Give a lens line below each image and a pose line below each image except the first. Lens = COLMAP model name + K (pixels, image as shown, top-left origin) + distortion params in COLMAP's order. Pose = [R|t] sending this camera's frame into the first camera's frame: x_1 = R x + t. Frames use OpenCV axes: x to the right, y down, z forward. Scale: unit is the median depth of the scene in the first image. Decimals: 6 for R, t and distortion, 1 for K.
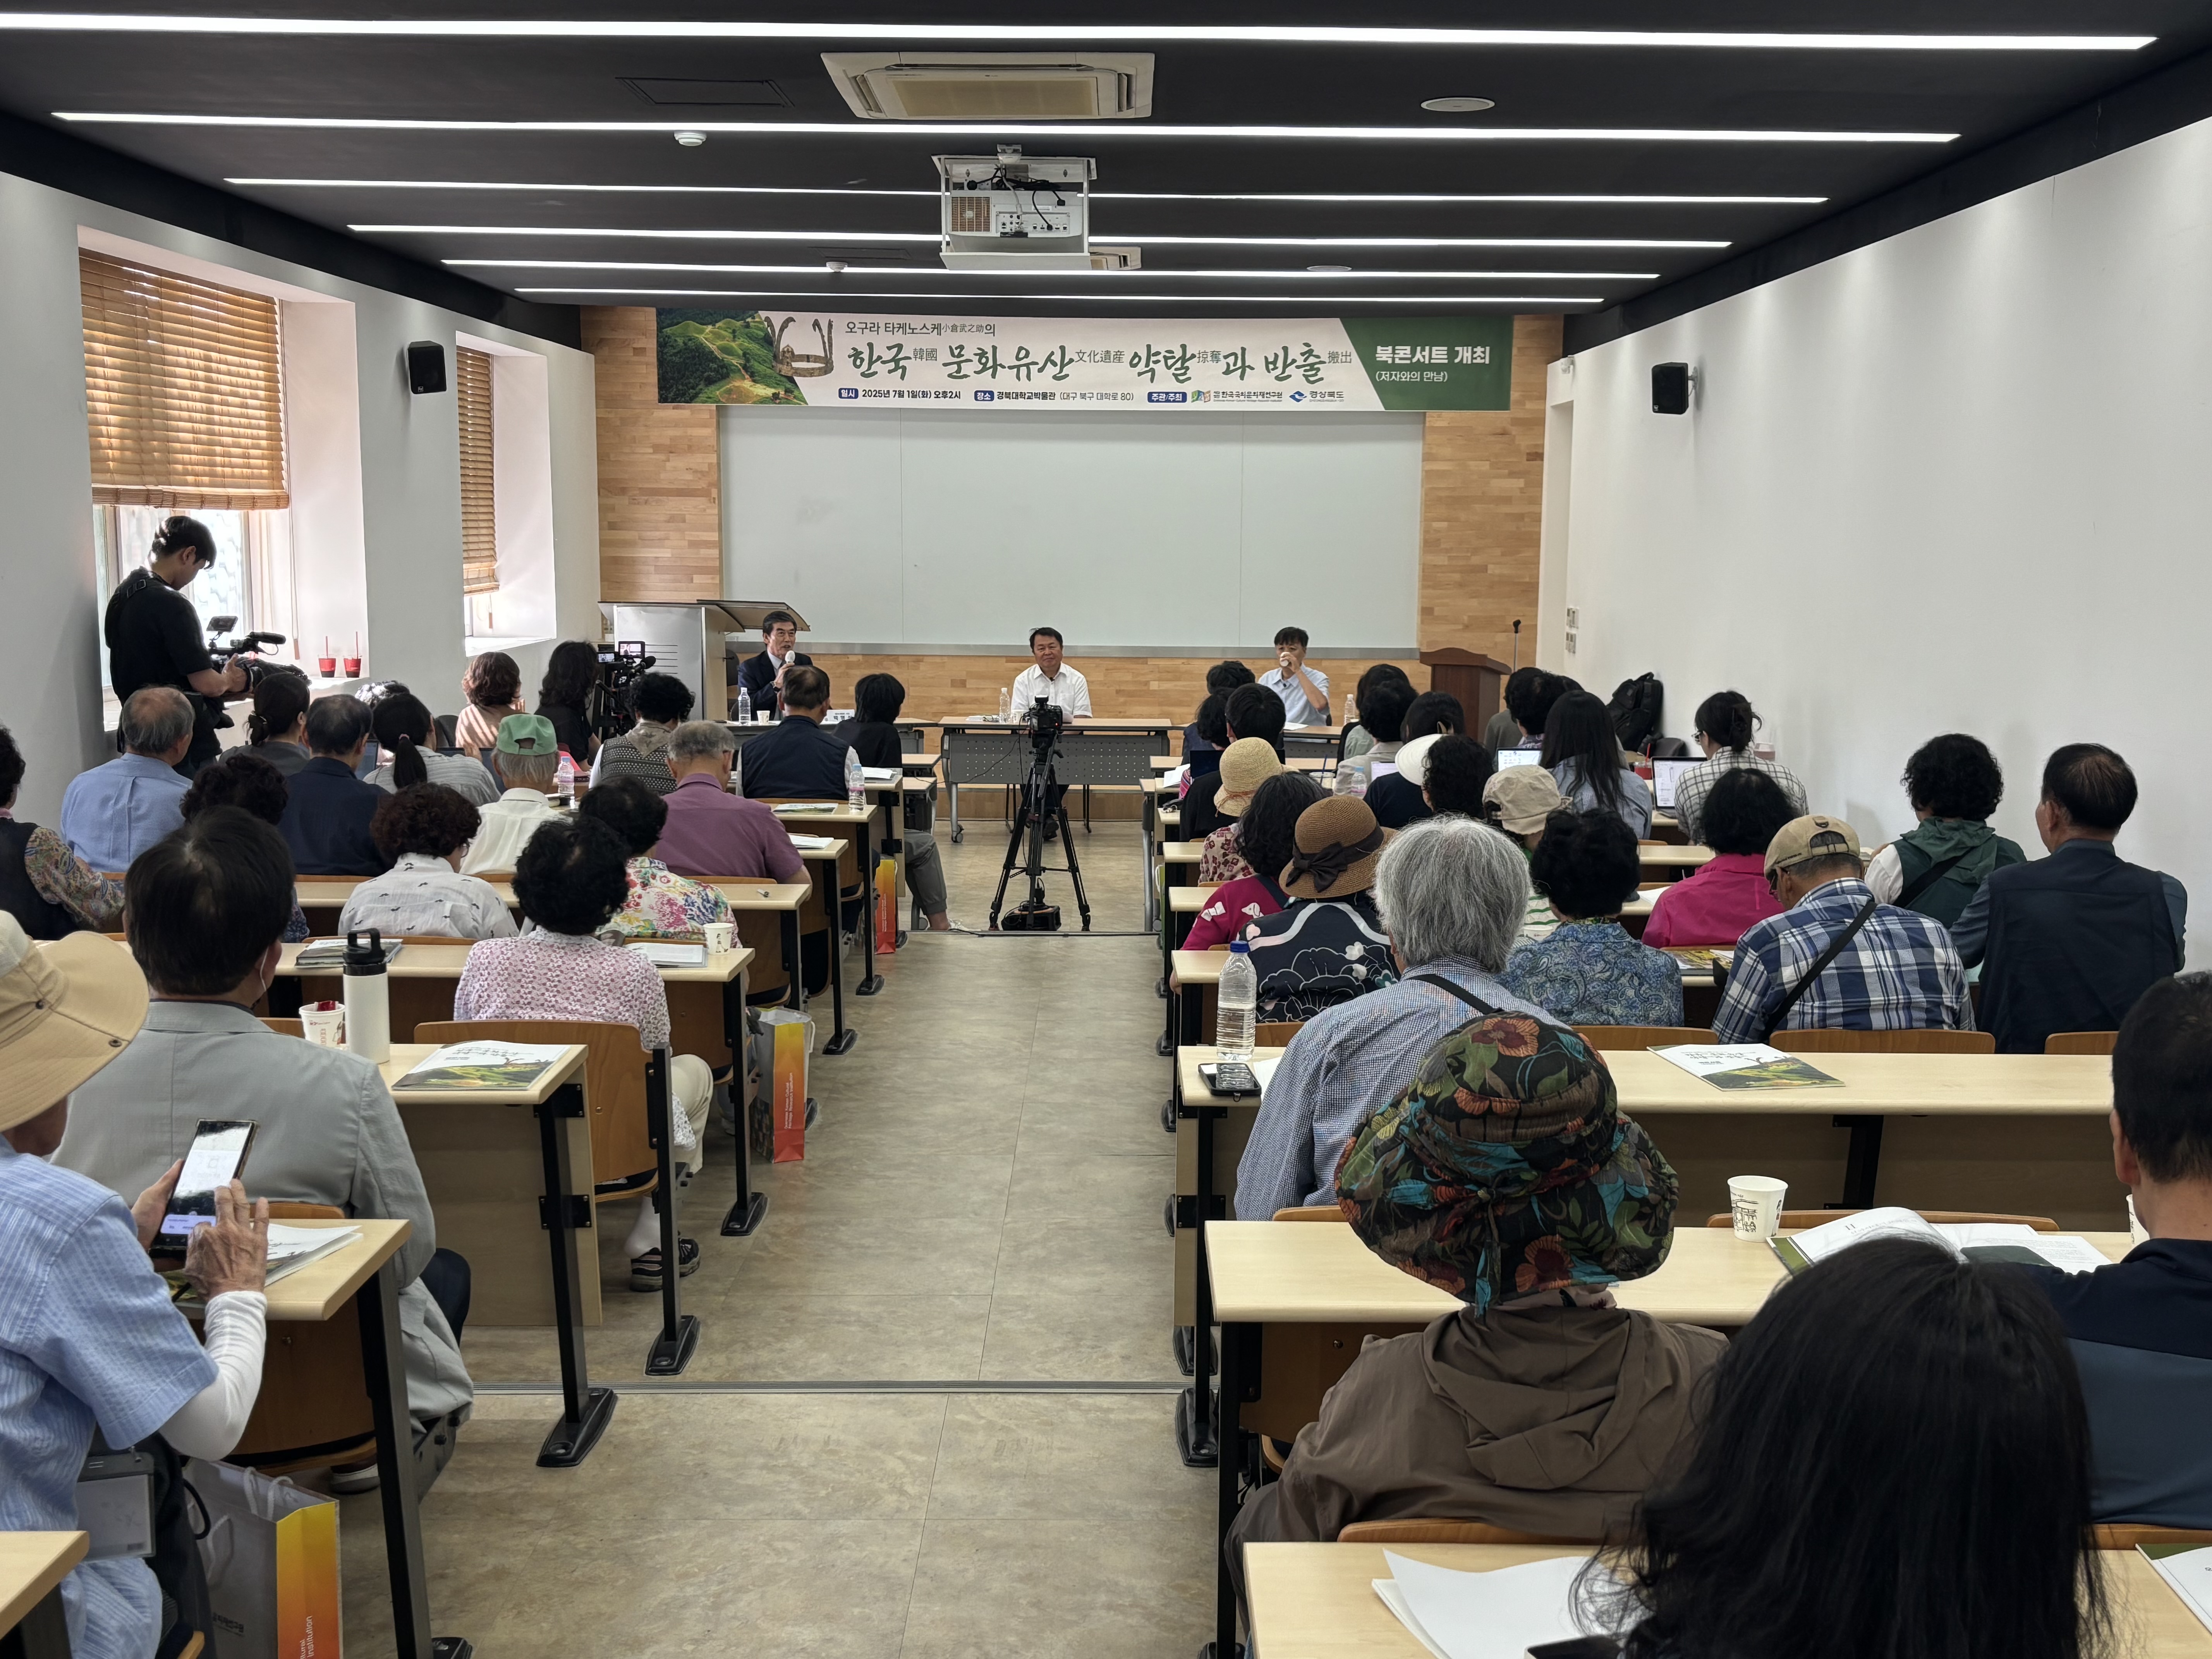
lens RADIAL K [[2212.8, 0, 1110.1], [0, 2212.8, 818.7], [0, 0, 1]] dist [0.156287, -0.002595]
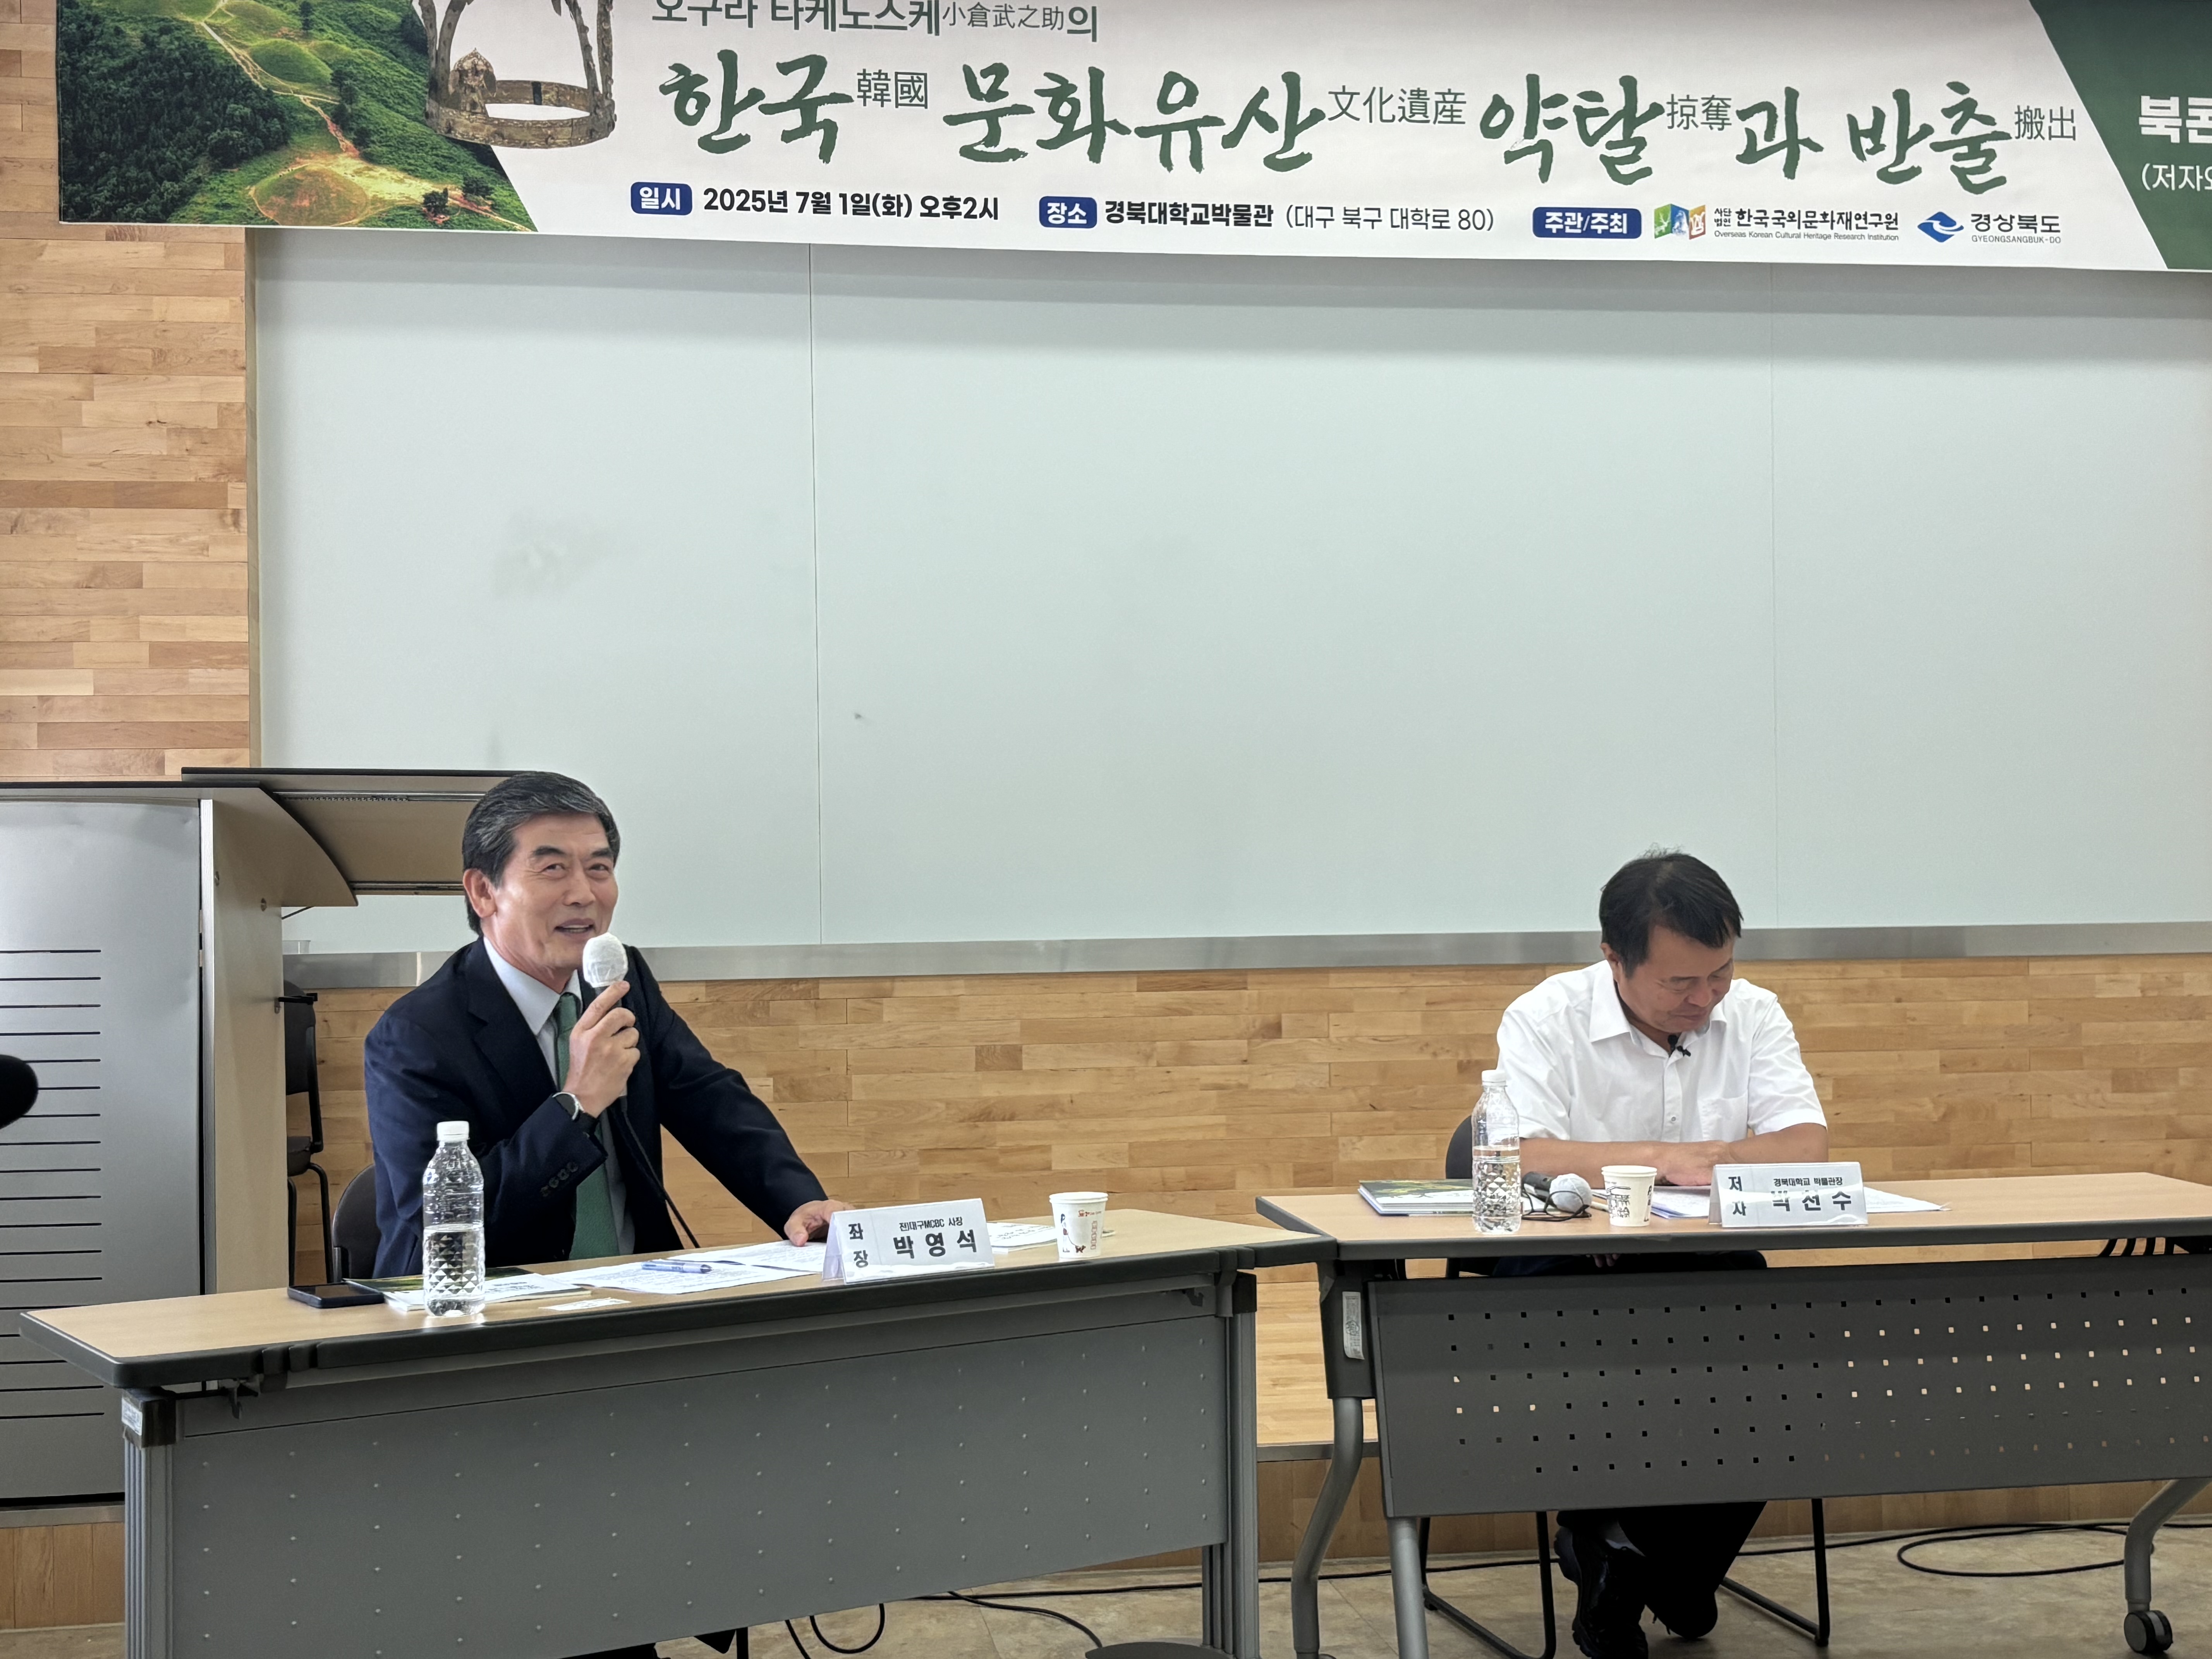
lens RADIAL K [[2652.2, 0, 1142.5], [0, 2652.2, 843.2], [0, 0, 1]] dist [0.152003, -0.400367]
pose [[0.986620, -0.019565, 0.161856, -0.113344], [0.041730, 0.990008, -0.134696, -0.039179], [-0.157604, 0.139648, 0.977578, 0.613531]]
